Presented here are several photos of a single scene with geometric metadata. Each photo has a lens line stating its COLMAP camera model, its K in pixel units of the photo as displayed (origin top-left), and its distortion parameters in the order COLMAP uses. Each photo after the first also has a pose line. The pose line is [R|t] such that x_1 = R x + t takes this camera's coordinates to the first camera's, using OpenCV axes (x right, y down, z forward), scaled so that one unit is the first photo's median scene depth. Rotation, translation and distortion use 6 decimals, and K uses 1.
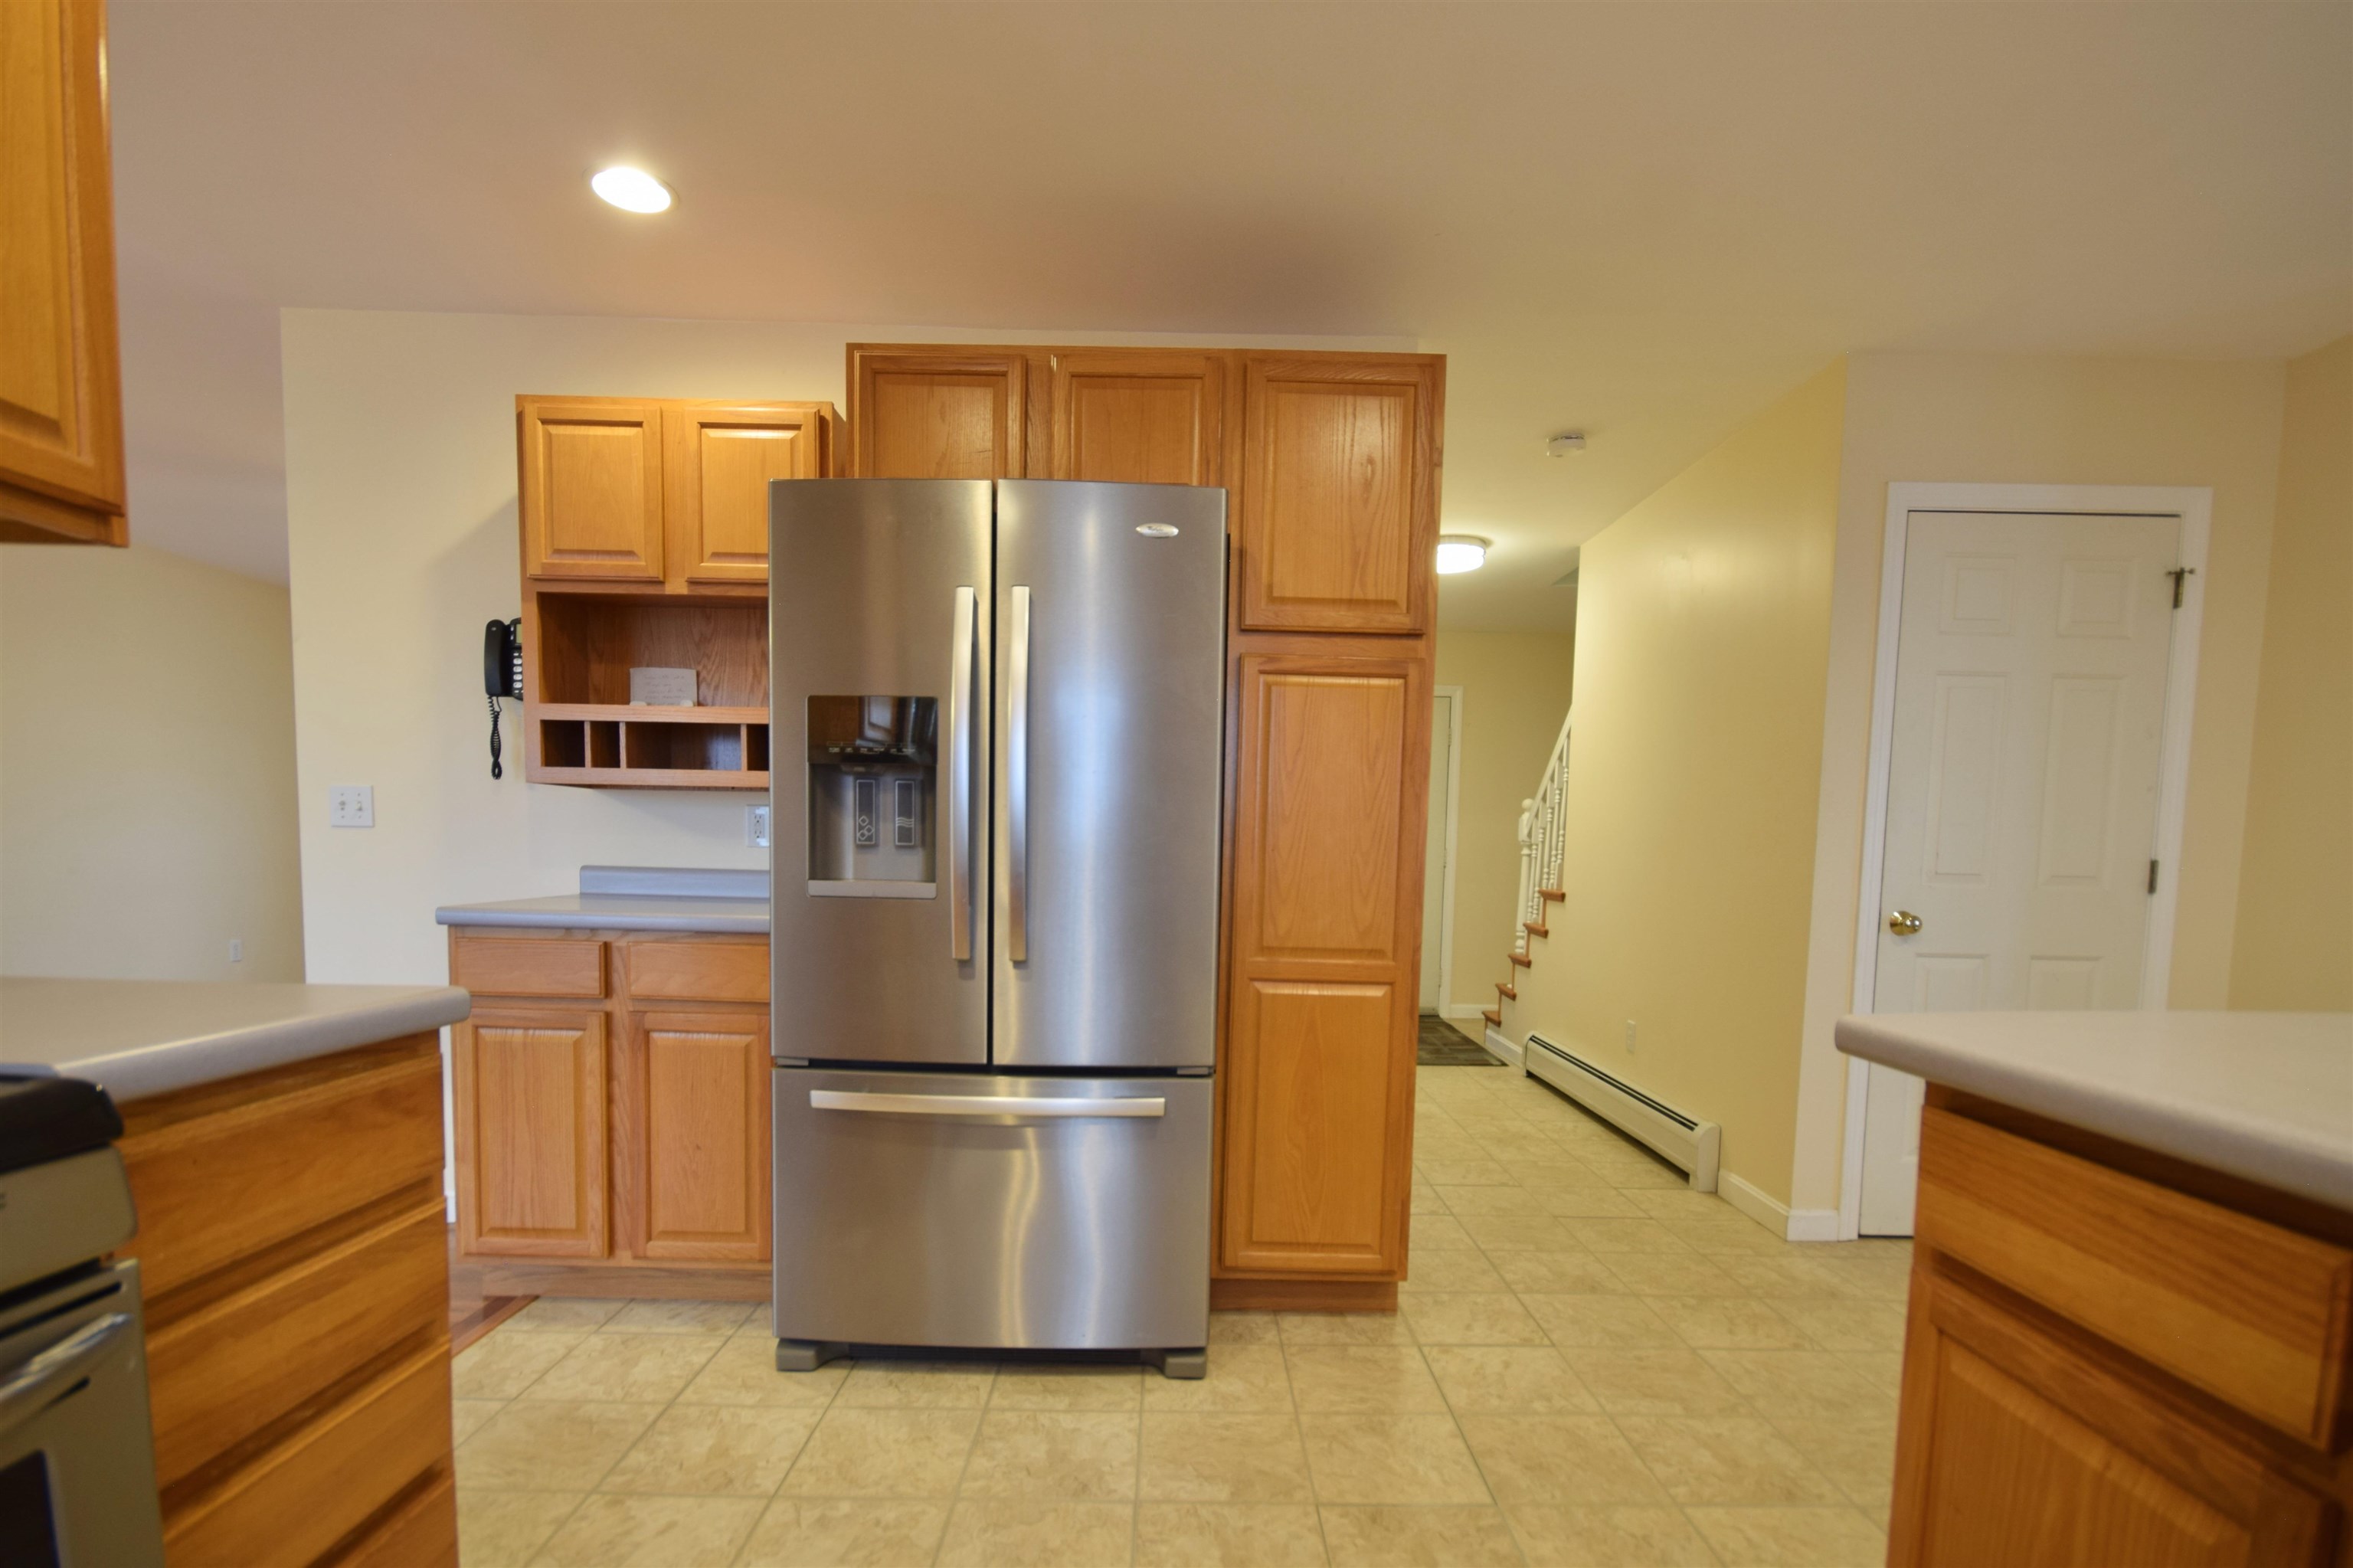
lens RADIAL K [[1050.4, 0, 1176.5], [0, 1050.4, 784.0], [0, 0, 1]] dist [0.000672, -0.000250]
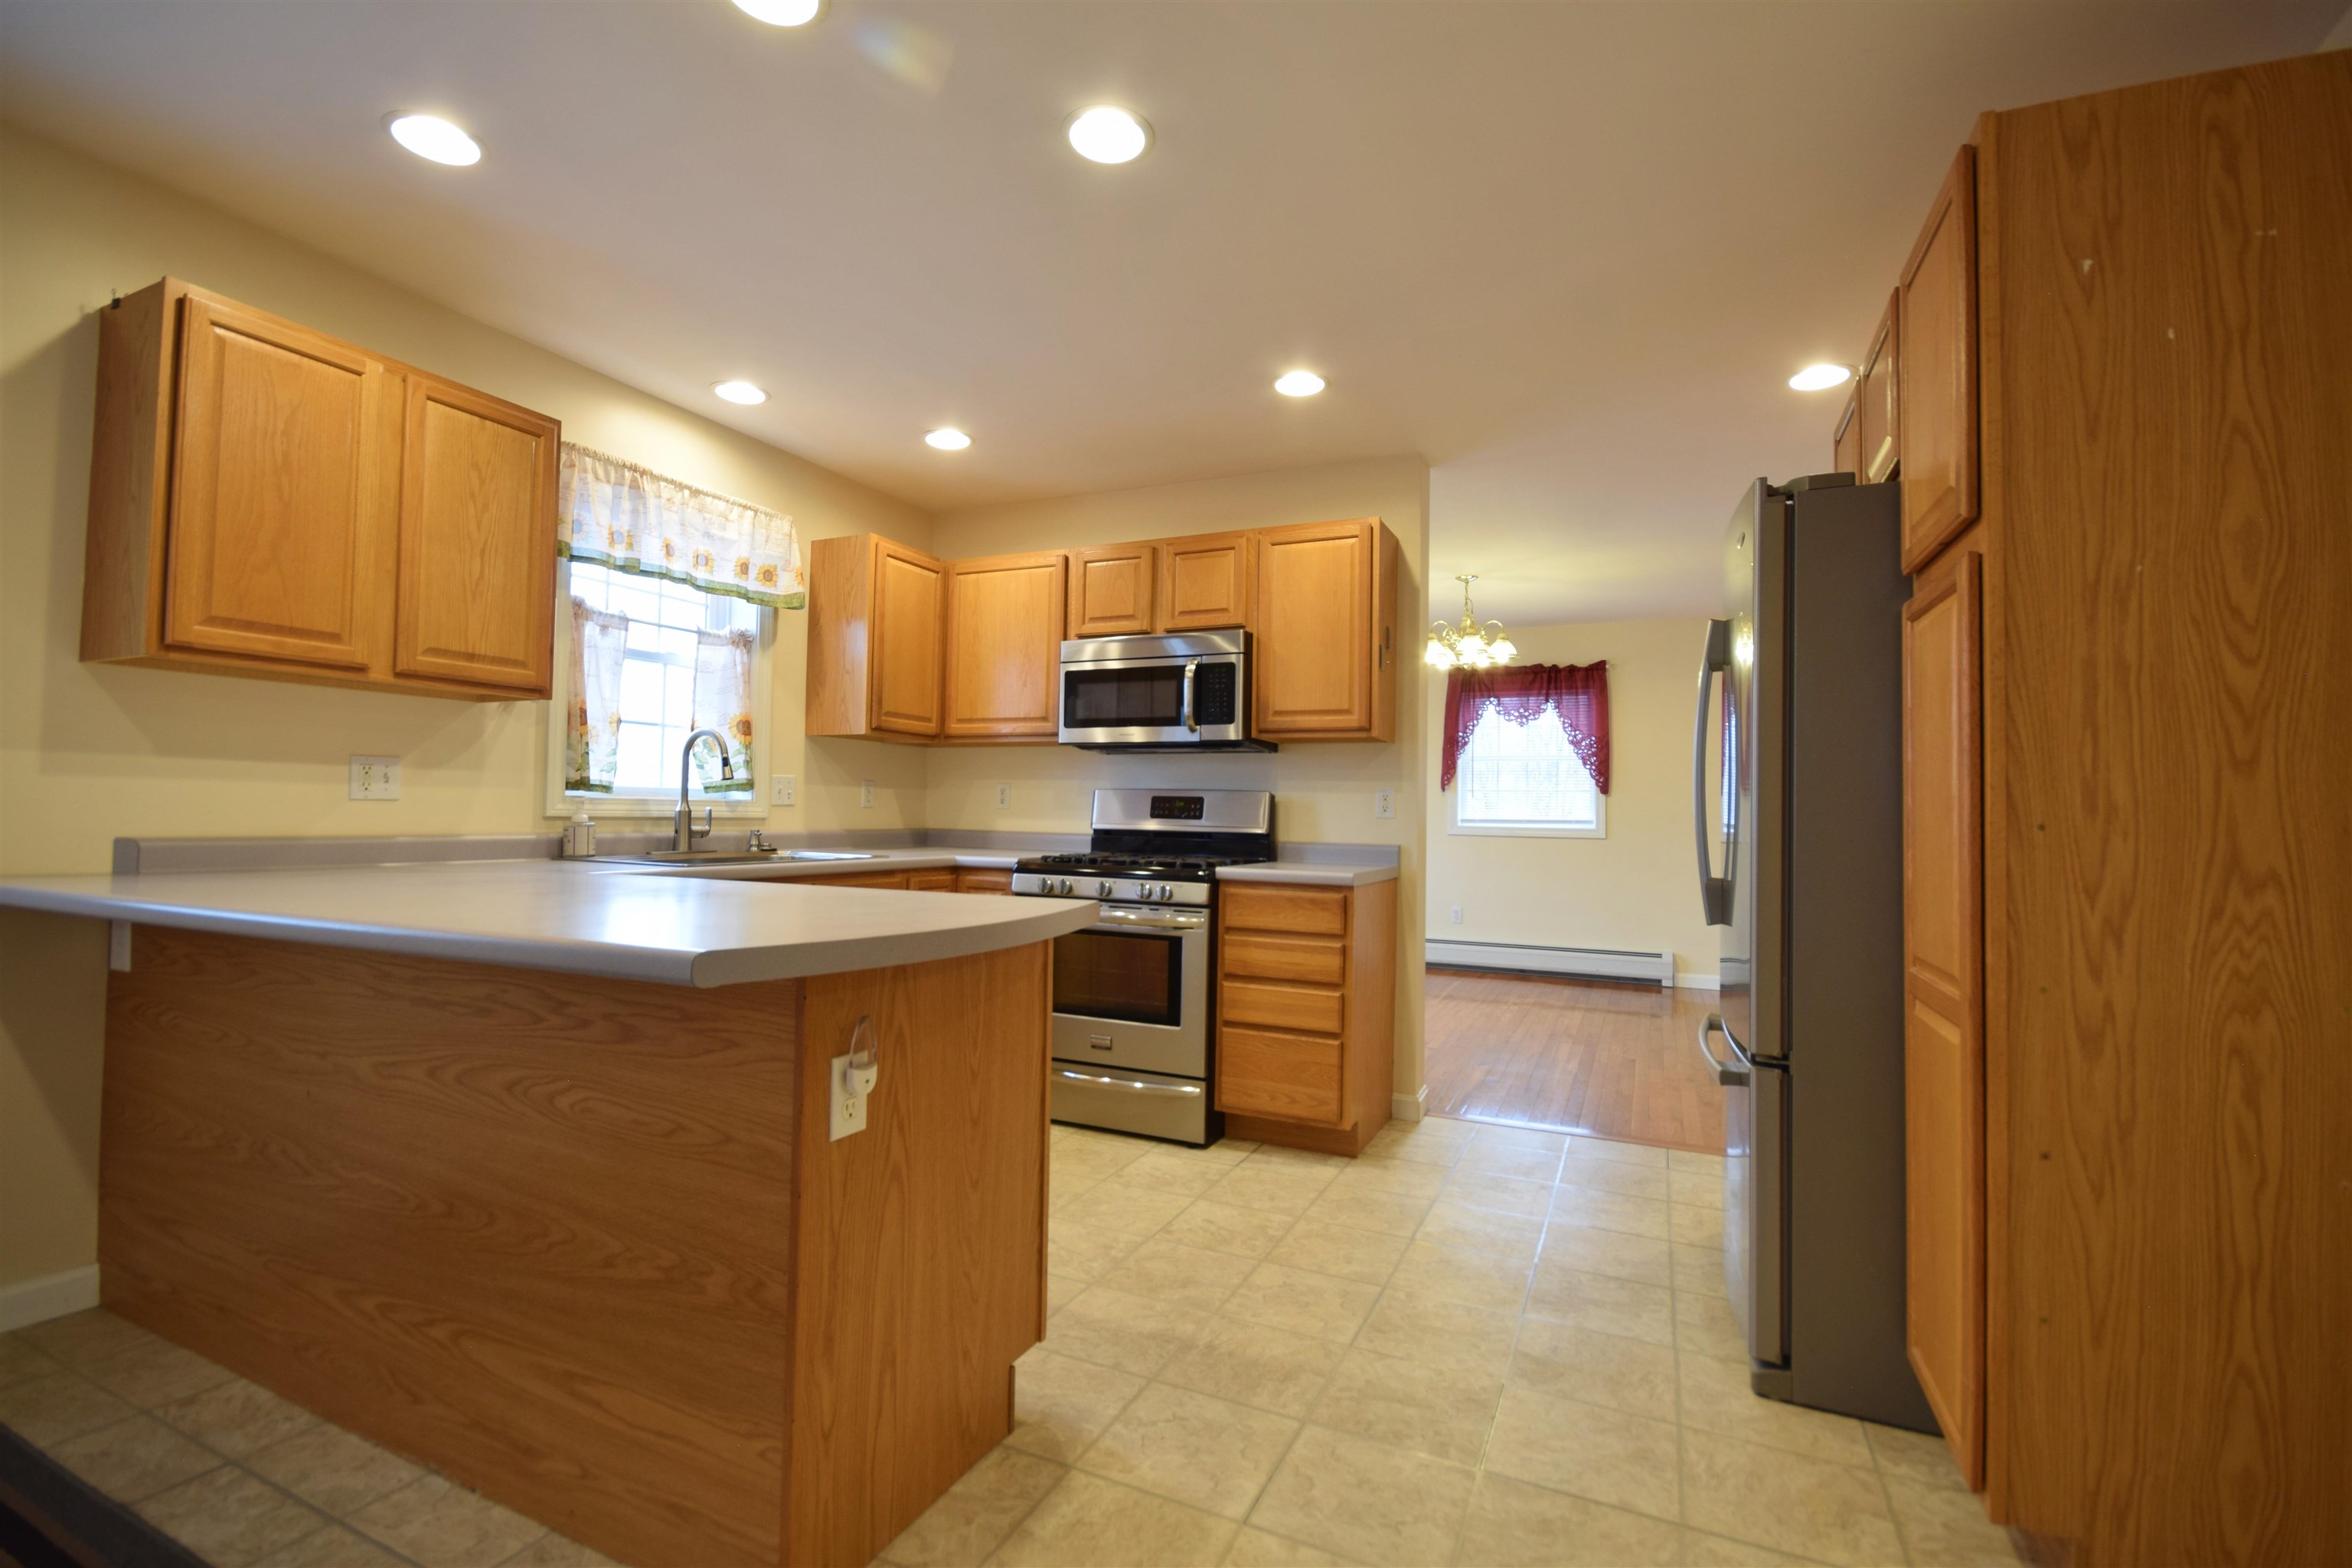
lens RADIAL K [[1049.9, 0, 1176.0], [0, 1049.9, 784.0], [0, 0, 1]] dist [0.000672, -0.000250]
pose [[-0.424717, -0.060323, -0.903314, 2.362162], [0.034276, 0.995991, -0.082628, 0.207582], [0.904677, -0.066056, -0.420947, 2.080928]]
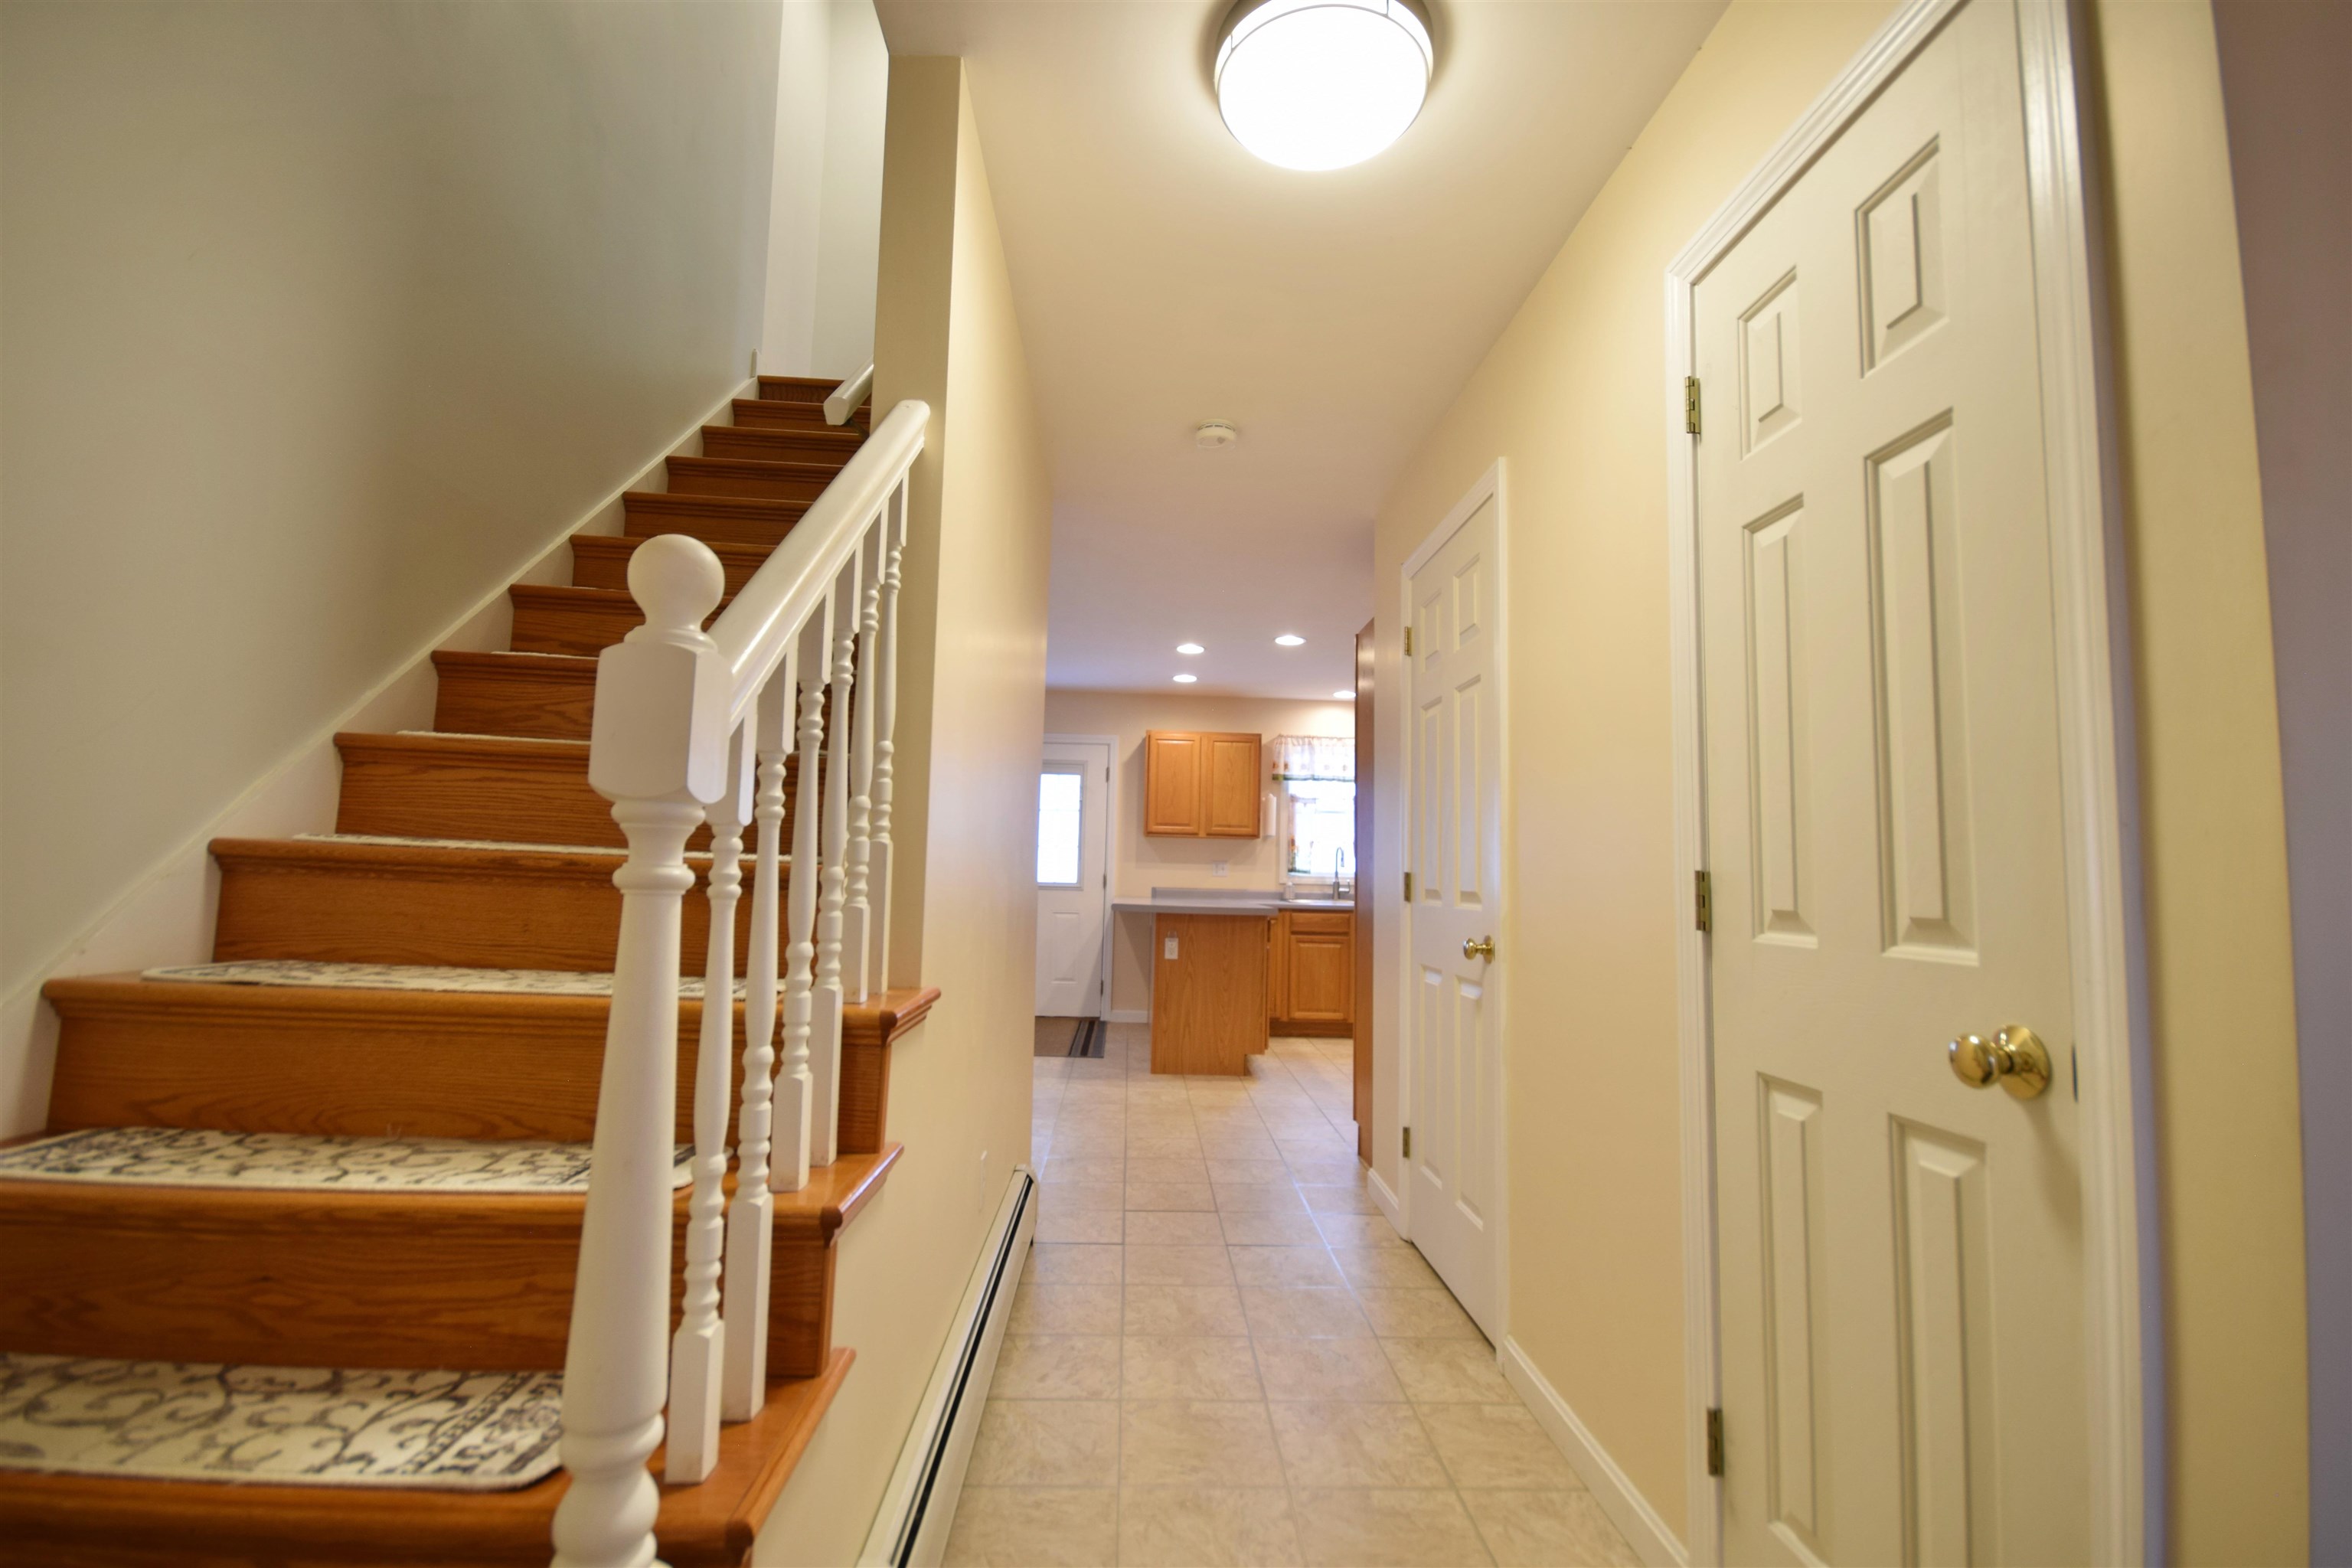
lens RADIAL K [[1010.4, 0, 1176.0], [0, 1010.4, 784.0], [0, 0, 1]] dist [0.344038, 0.000020]
pose [[-0.996862, -0.056090, -0.055861, 1.543959], [-0.046265, 0.985404, -0.163827, 0.540199], [0.064234, -0.160729, -0.984906, 6.723682]]
